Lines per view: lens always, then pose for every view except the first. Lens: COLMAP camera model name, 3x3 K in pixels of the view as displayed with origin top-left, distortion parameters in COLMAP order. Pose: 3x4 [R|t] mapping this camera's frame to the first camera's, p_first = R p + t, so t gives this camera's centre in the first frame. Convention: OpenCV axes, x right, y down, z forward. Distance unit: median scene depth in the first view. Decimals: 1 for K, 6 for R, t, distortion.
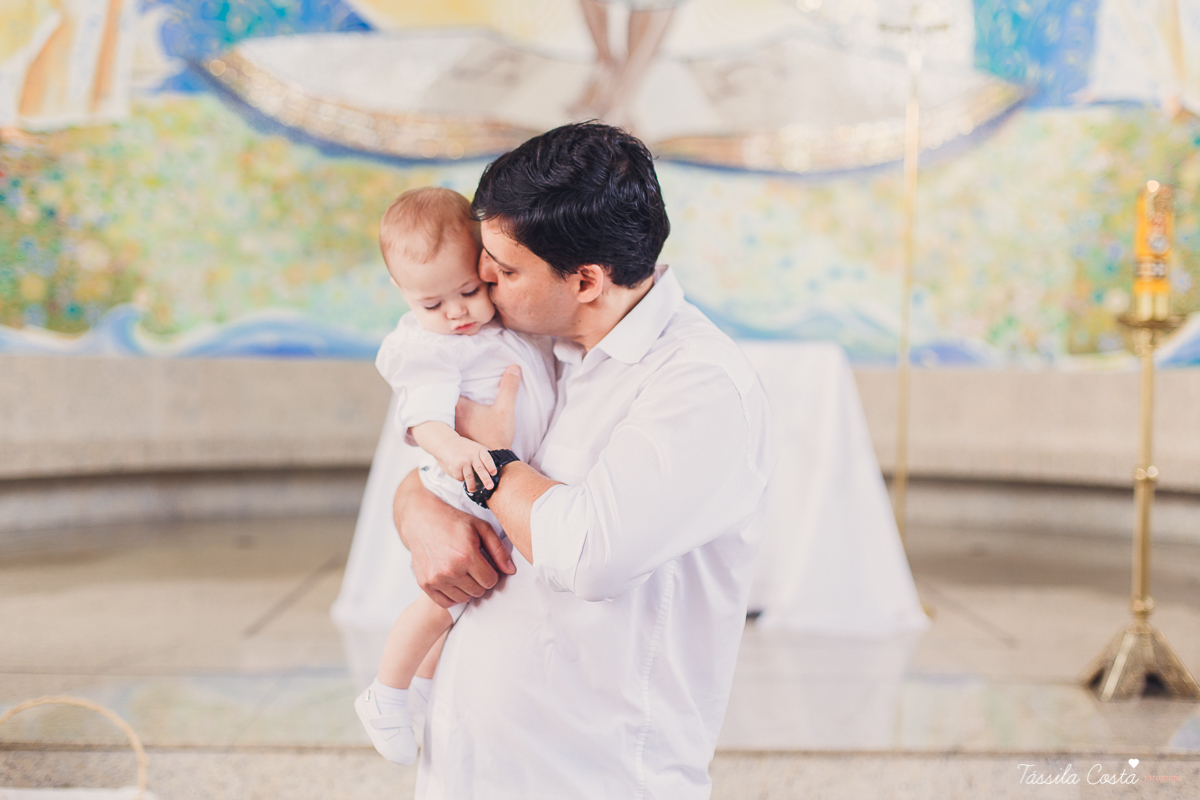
lens RADIAL K [[1780.9, 0, 600.0], [0, 1780.9, 400.0], [0, 0, 1]] dist [-0.007788, -0.014898]
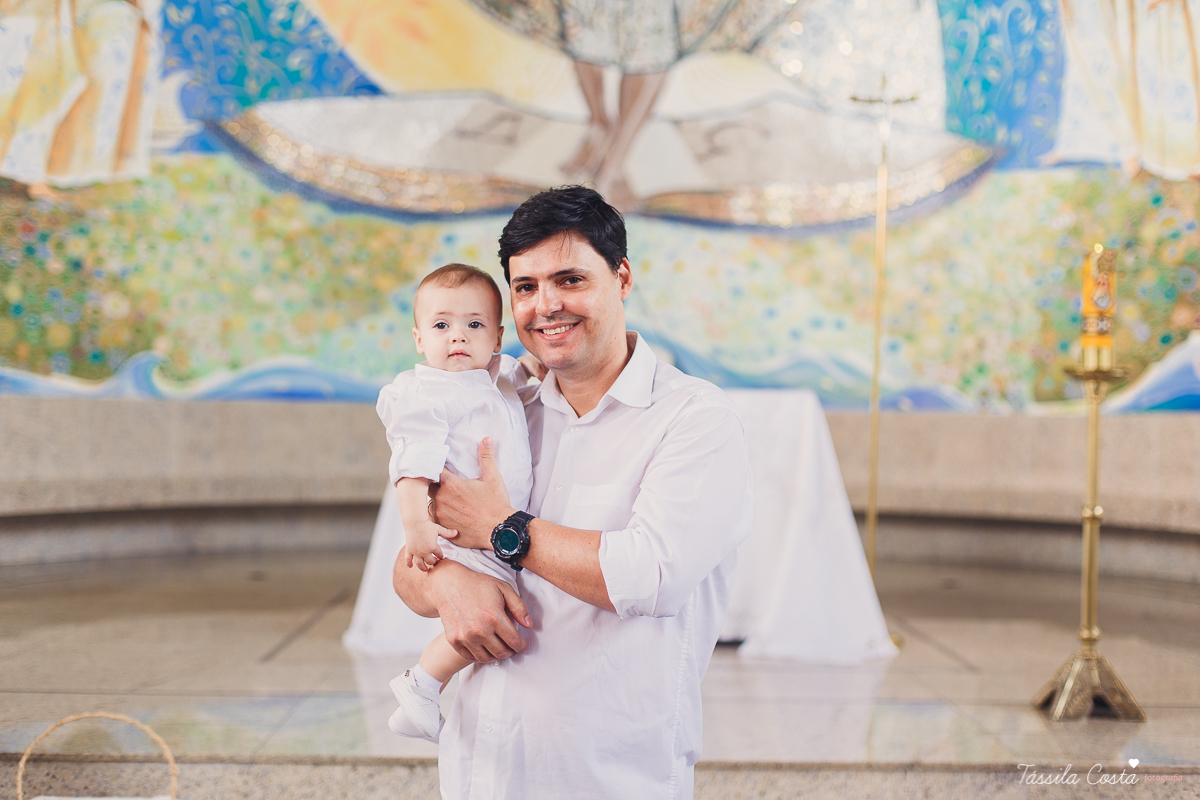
lens RADIAL K [[1743.7, 0, 600.0], [0, 1743.7, 400.0], [0, 0, 1]] dist [-0.009136, -0.016065]
pose [[0.999995, 0.002544, 0.002092, 0.001650], [-0.002495, 0.999721, -0.023476, -0.000911], [-0.002151, 0.023470, 0.999722, -0.036541]]
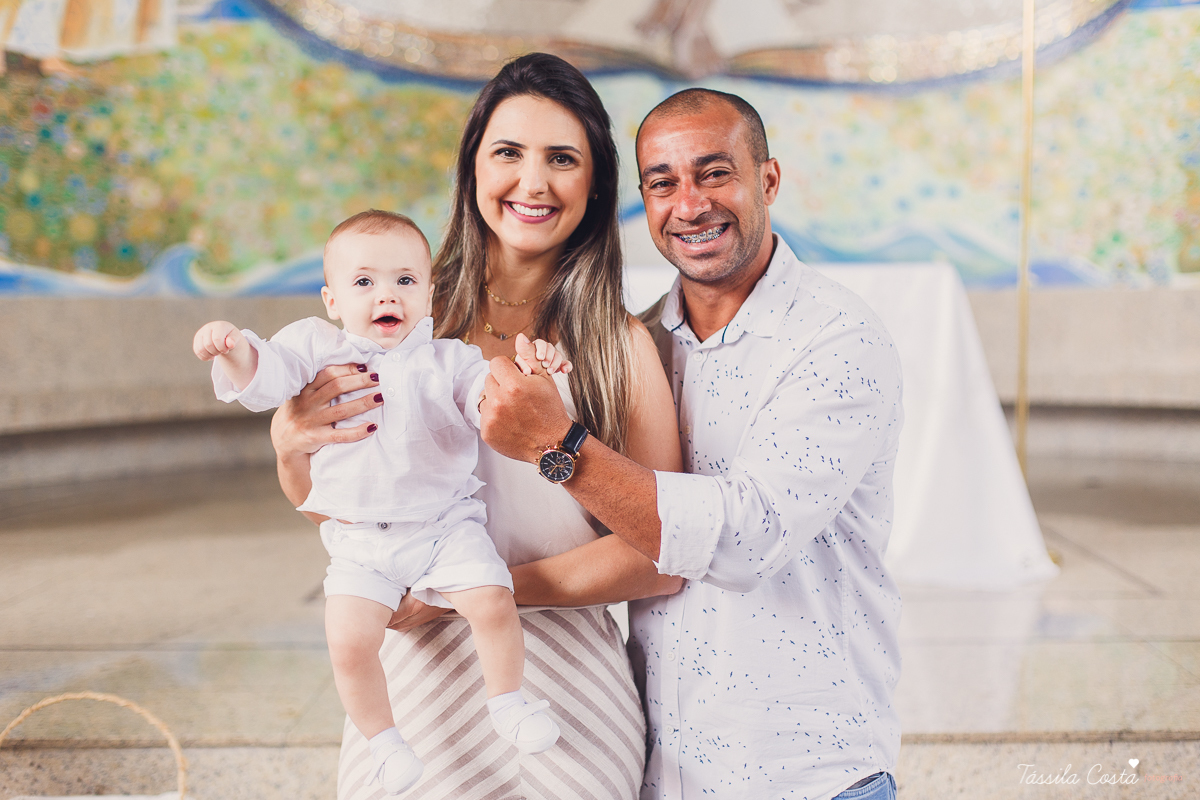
lens RADIAL K [[1743.7, 0, 600.0], [0, 1743.7, 400.0], [0, 0, 1]] dist [-0.009136, -0.016065]
pose [[0.998982, -0.022043, -0.039358, -0.007149], [0.023588, 0.998951, 0.039251, -0.001215], [0.038452, -0.040140, 0.998454, 0.072585]]
